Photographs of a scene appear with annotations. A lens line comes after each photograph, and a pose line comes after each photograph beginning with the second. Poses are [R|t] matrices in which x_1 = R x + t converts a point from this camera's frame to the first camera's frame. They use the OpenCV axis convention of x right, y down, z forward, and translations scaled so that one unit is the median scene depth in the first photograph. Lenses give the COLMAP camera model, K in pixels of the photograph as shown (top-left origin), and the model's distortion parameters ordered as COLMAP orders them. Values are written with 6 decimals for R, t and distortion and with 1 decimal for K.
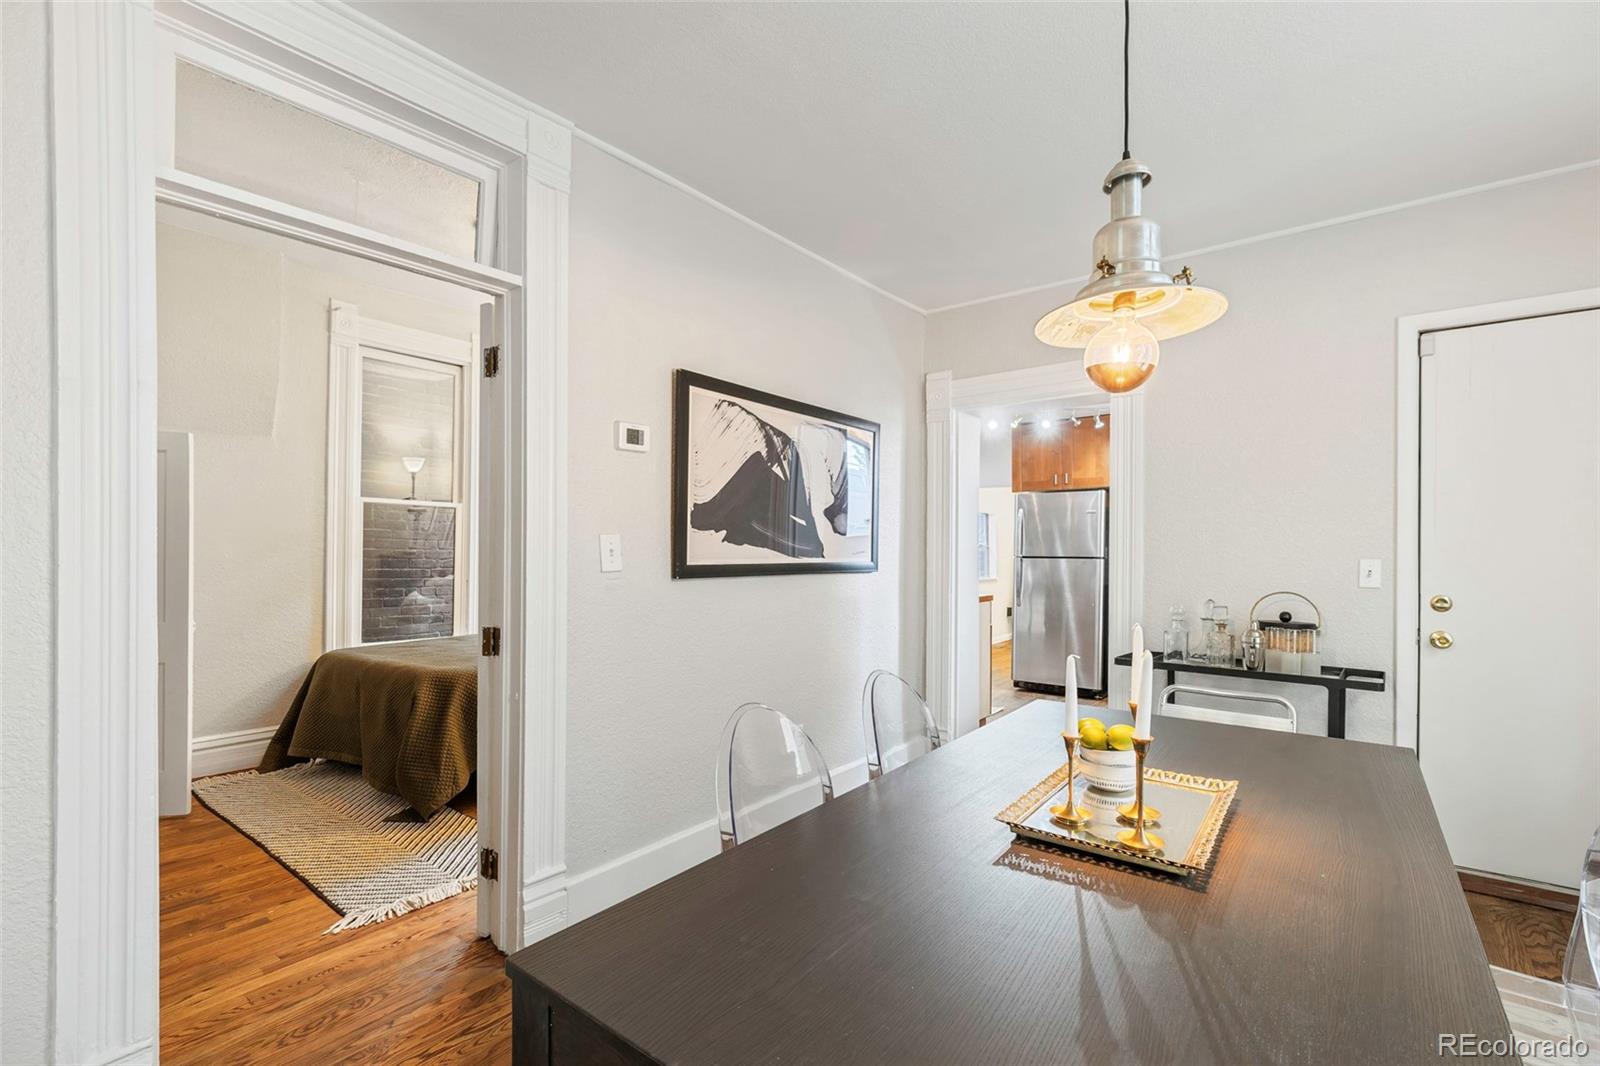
lens RADIAL K [[699.7, 0, 801.1], [0, 699.7, 558.8], [0, 0, 1]] dist [0.000367, -0.001899]
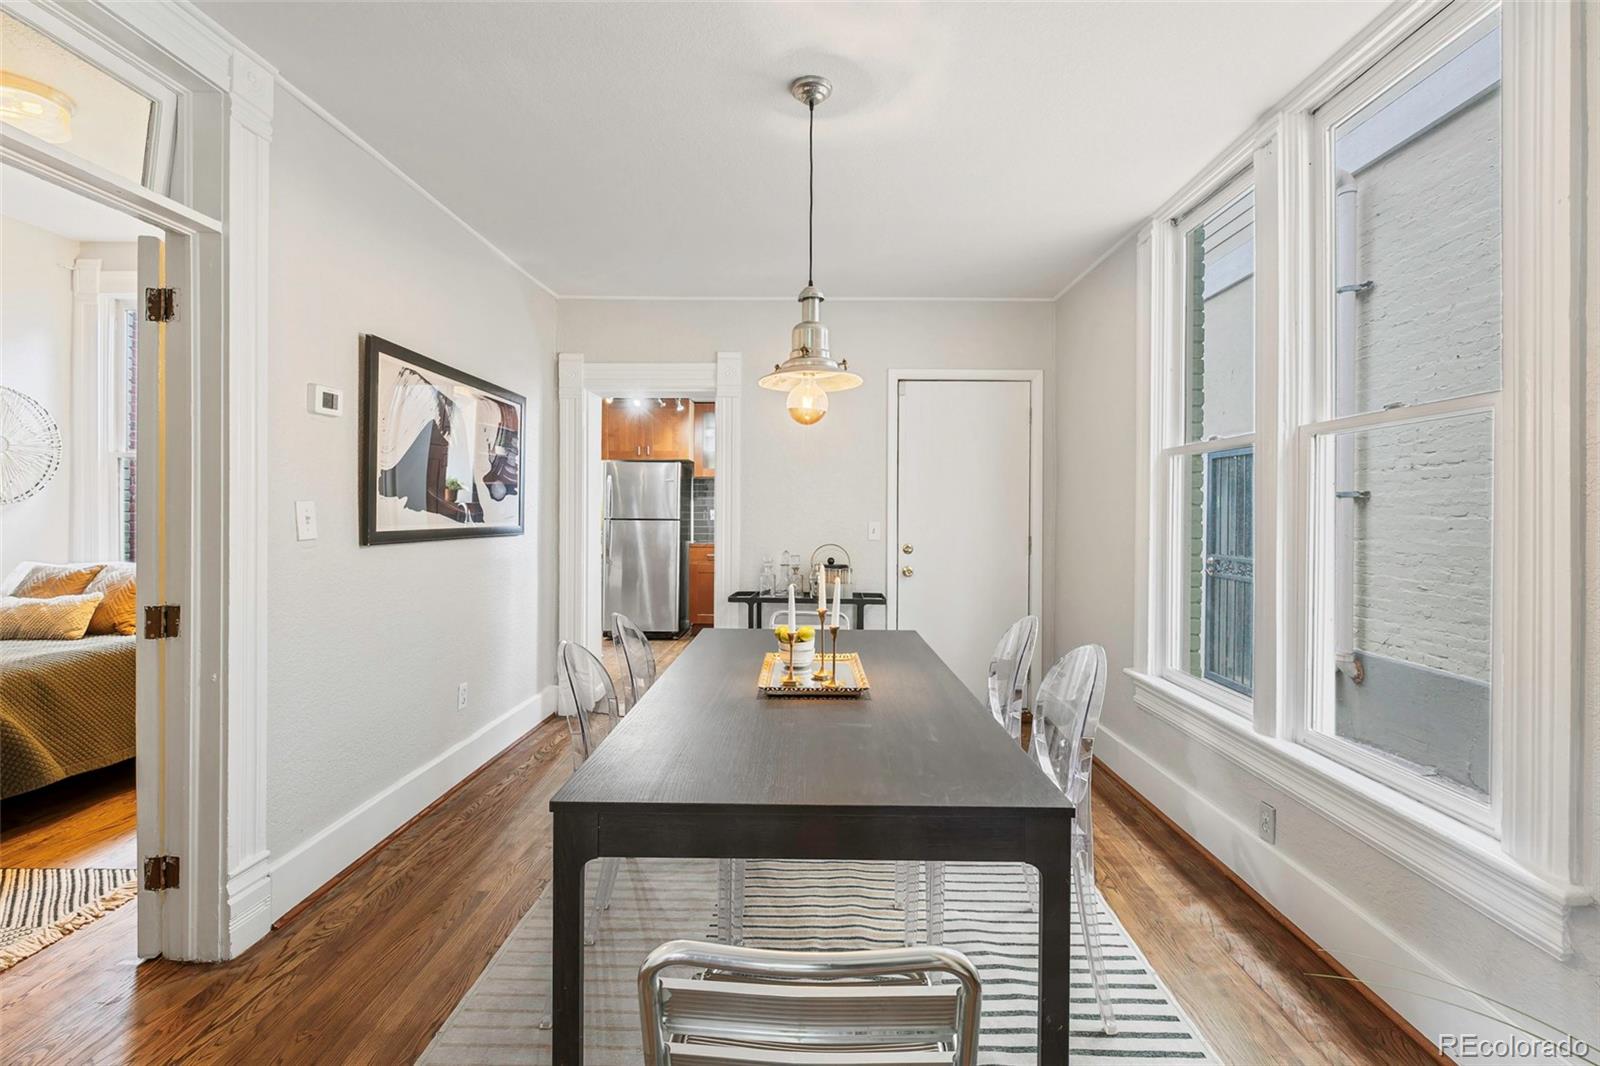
lens RADIAL K [[699.7, 0, 795.1], [0, 699.7, 521.8], [0, 0, 1]] dist [0.000367, -0.001899]
pose [[0.802985, -0.005222, 0.595976, -0.188618], [0.002291, 0.999981, 0.005675, -0.006240], [-0.595995, -0.003192, 0.802982, -0.106959]]
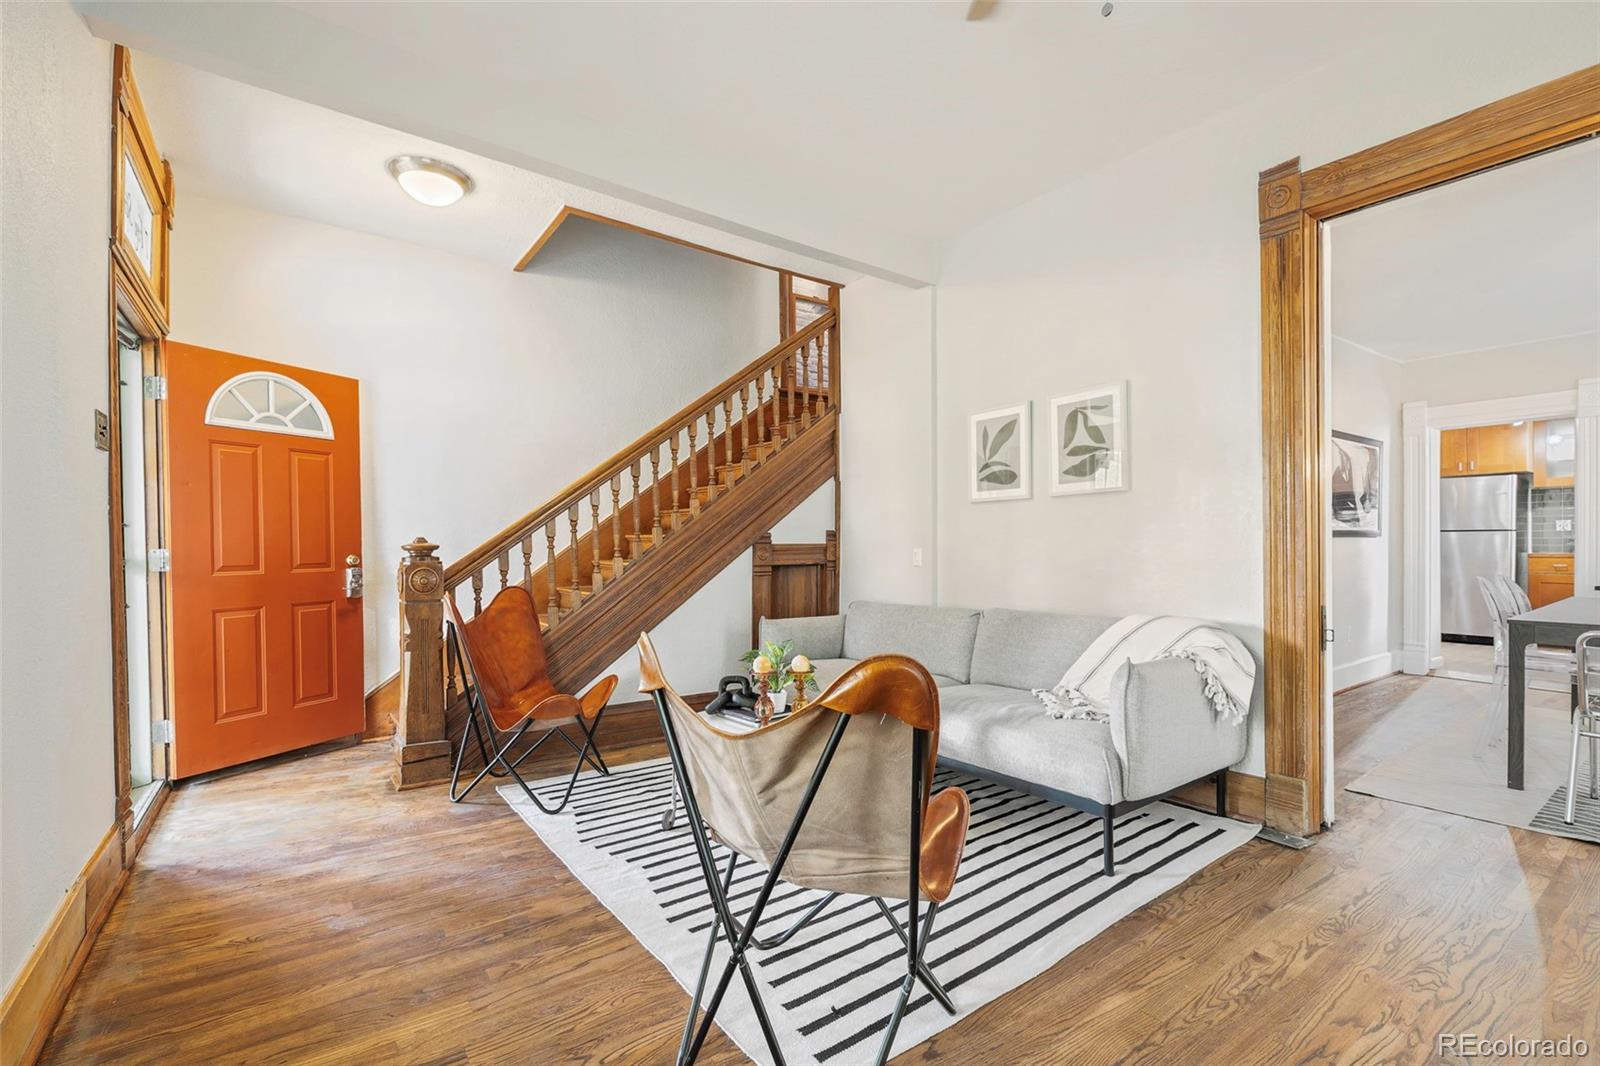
lens RADIAL K [[699.7, 0, 779.4], [0, 699.7, 546.5], [0, 0, 1]] dist [0.000367, -0.001899]
pose [[0.954531, -0.009073, -0.297972, -0.676428], [0.007981, 0.999956, -0.004882, 0.035617], [0.298004, 0.002282, 0.954562, -0.846613]]
